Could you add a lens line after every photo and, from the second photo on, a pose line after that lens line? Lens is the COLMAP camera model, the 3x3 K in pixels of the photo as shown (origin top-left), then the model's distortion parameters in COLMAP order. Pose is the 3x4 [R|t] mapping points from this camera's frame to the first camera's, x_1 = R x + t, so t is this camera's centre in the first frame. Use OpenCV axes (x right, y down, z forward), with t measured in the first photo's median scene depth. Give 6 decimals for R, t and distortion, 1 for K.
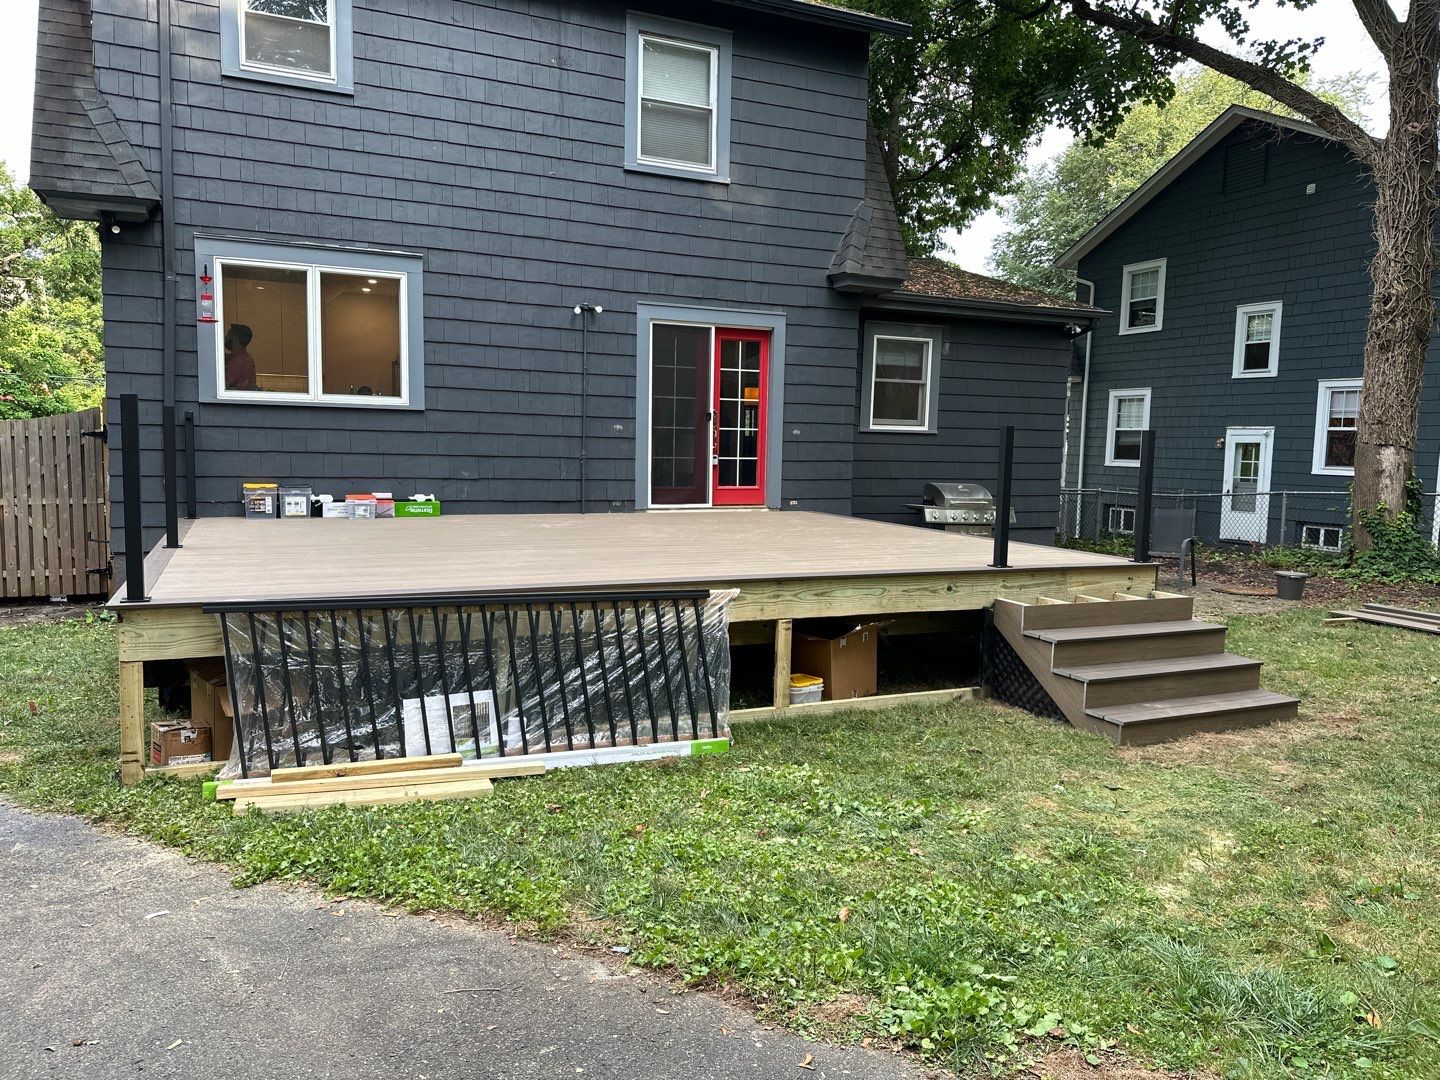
lens RADIAL K [[1014.9, 0, 722.7], [0, 1014.9, 545.9], [0, 0, 1]] dist [0.099182, -0.155227]
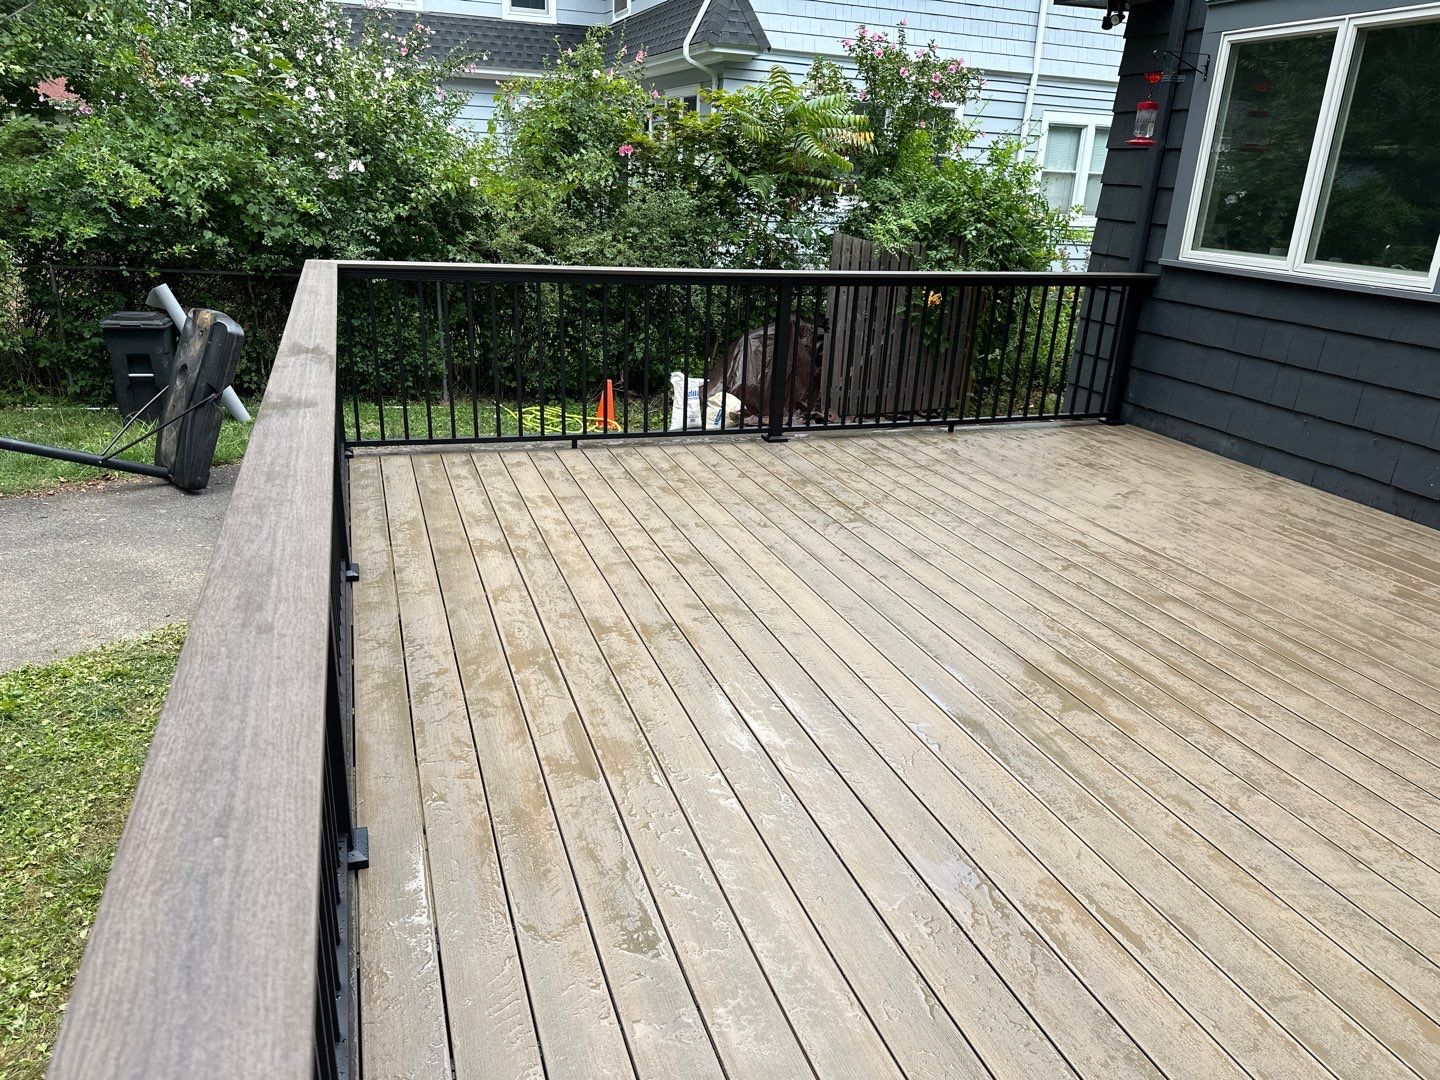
lens RADIAL K [[1010.0, 0, 715.9], [0, 1010.0, 543.7], [0, 0, 1]] dist [0.086123, -0.114619]
pose [[-0.098536, 0.317782, -0.943030, 0.186248], [-0.143735, 0.933160, 0.329474, -0.116337], [0.984698, 0.168012, -0.046273, 0.599907]]
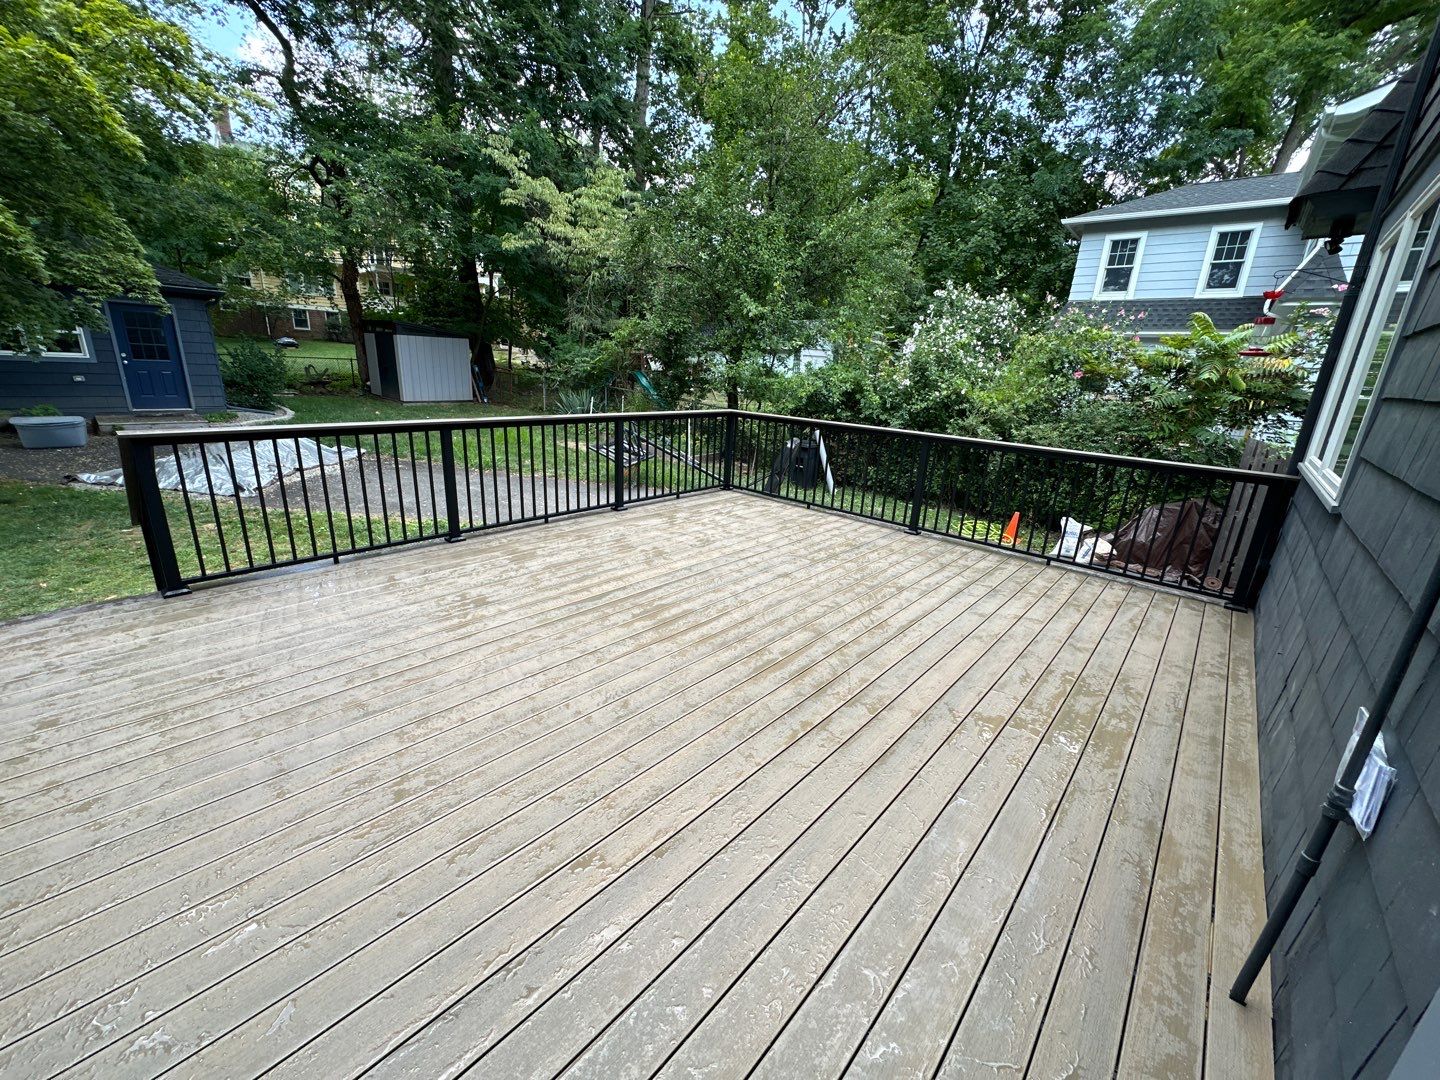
lens RADIAL K [[574.5, 0, 721.3], [0, 574.5, 536.9], [0, 0, 1]] dist [-0.001787, 0.000188]
pose [[-0.912735, 0.049694, -0.405518, 0.023097], [-0.110805, 0.925262, 0.362784, -0.153237], [0.393239, 0.376060, -0.839013, 0.932000]]
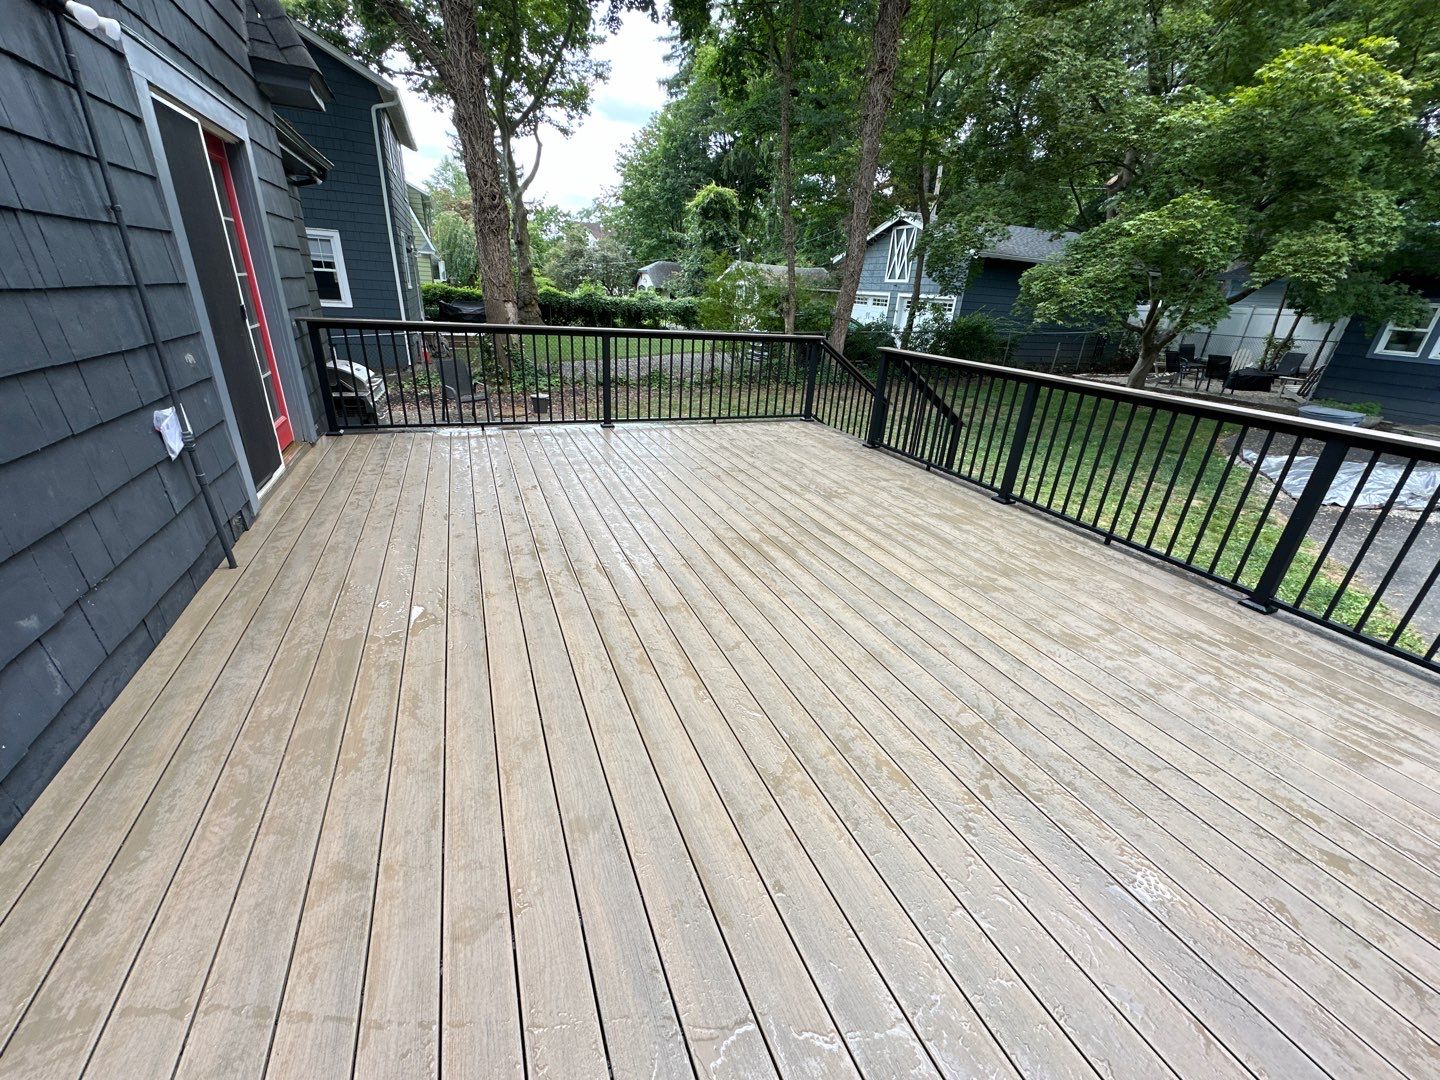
lens RADIAL K [[574.5, 0, 721.3], [0, 574.5, 536.9], [0, 0, 1]] dist [-0.001787, 0.000188]
pose [[0.028980, -0.414391, 0.909637, -0.325687], [0.040926, 0.909748, 0.413138, -0.129880], [-0.998742, 0.025255, 0.043324, 0.699493]]
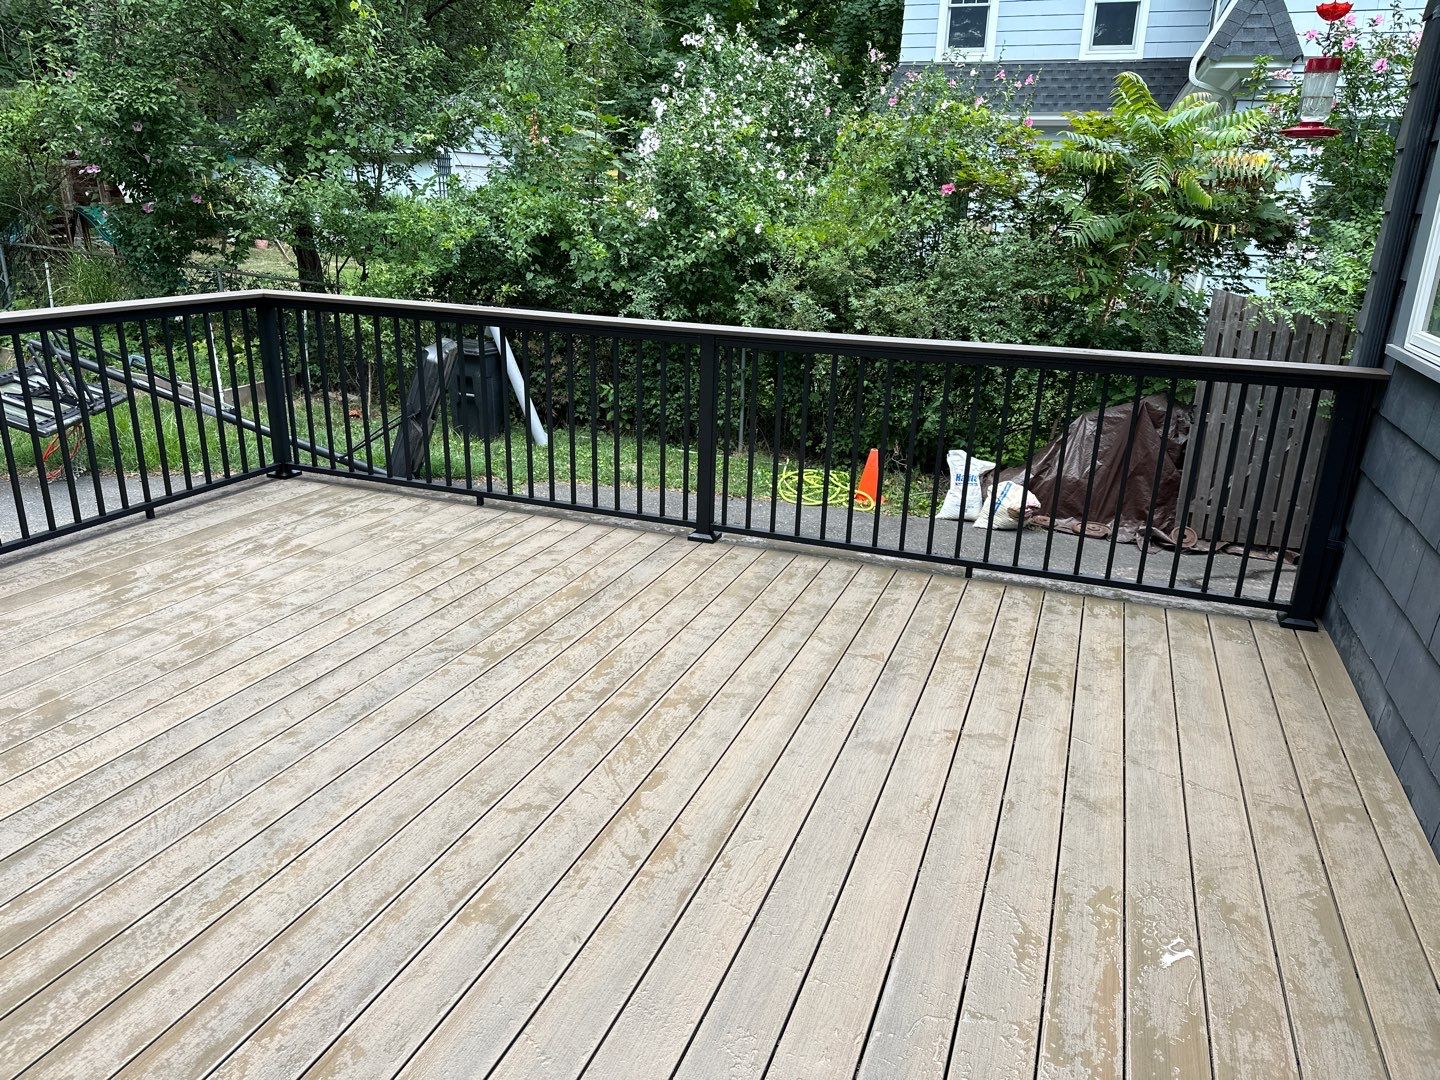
lens RADIAL K [[1000.8, 0, 720.0], [0, 1000.8, 540.0], [0, 0, 1]] dist [0.119053, -0.186963]
pose [[-0.710227, 0.183075, -0.679750, -0.049546], [-0.112501, 0.923666, 0.366313, -0.145737], [0.694925, 0.336638, -0.635417, 0.850152]]
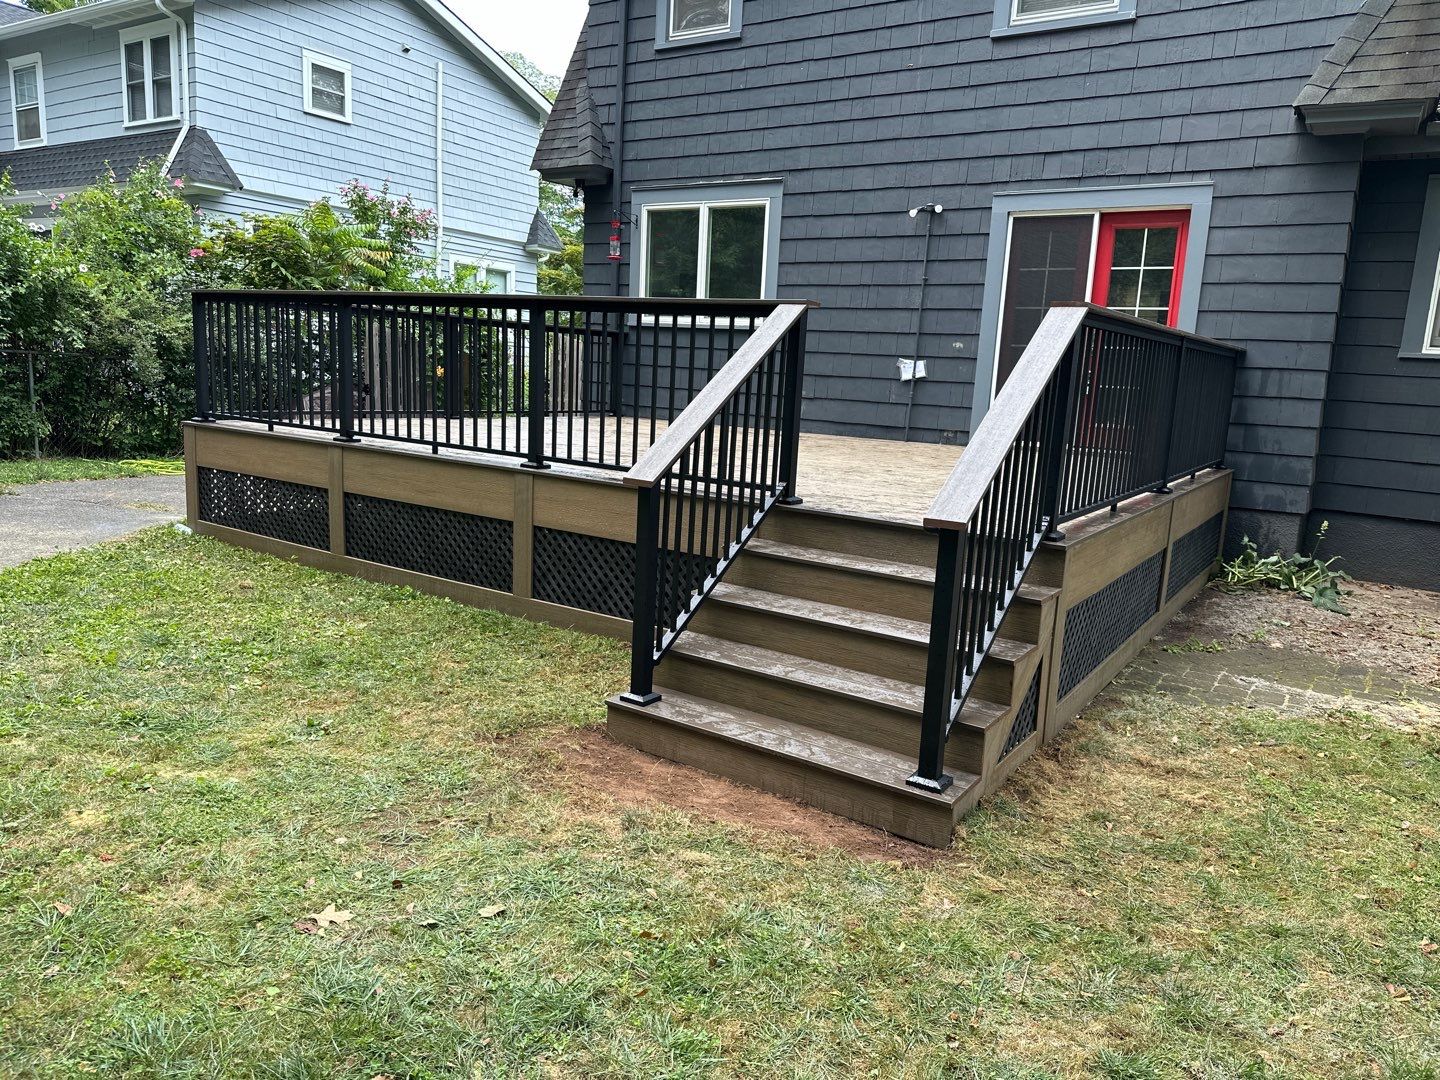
lens RADIAL K [[1014.9, 0, 722.7], [0, 1014.9, 545.9], [0, 0, 1]] dist [0.099182, -0.155227]
pose [[0.527982, 0.152686, -0.835417, 0.506362], [-0.125281, 0.986946, 0.101203, -0.010227], [0.839964, 0.051229, 0.540219, 0.338192]]
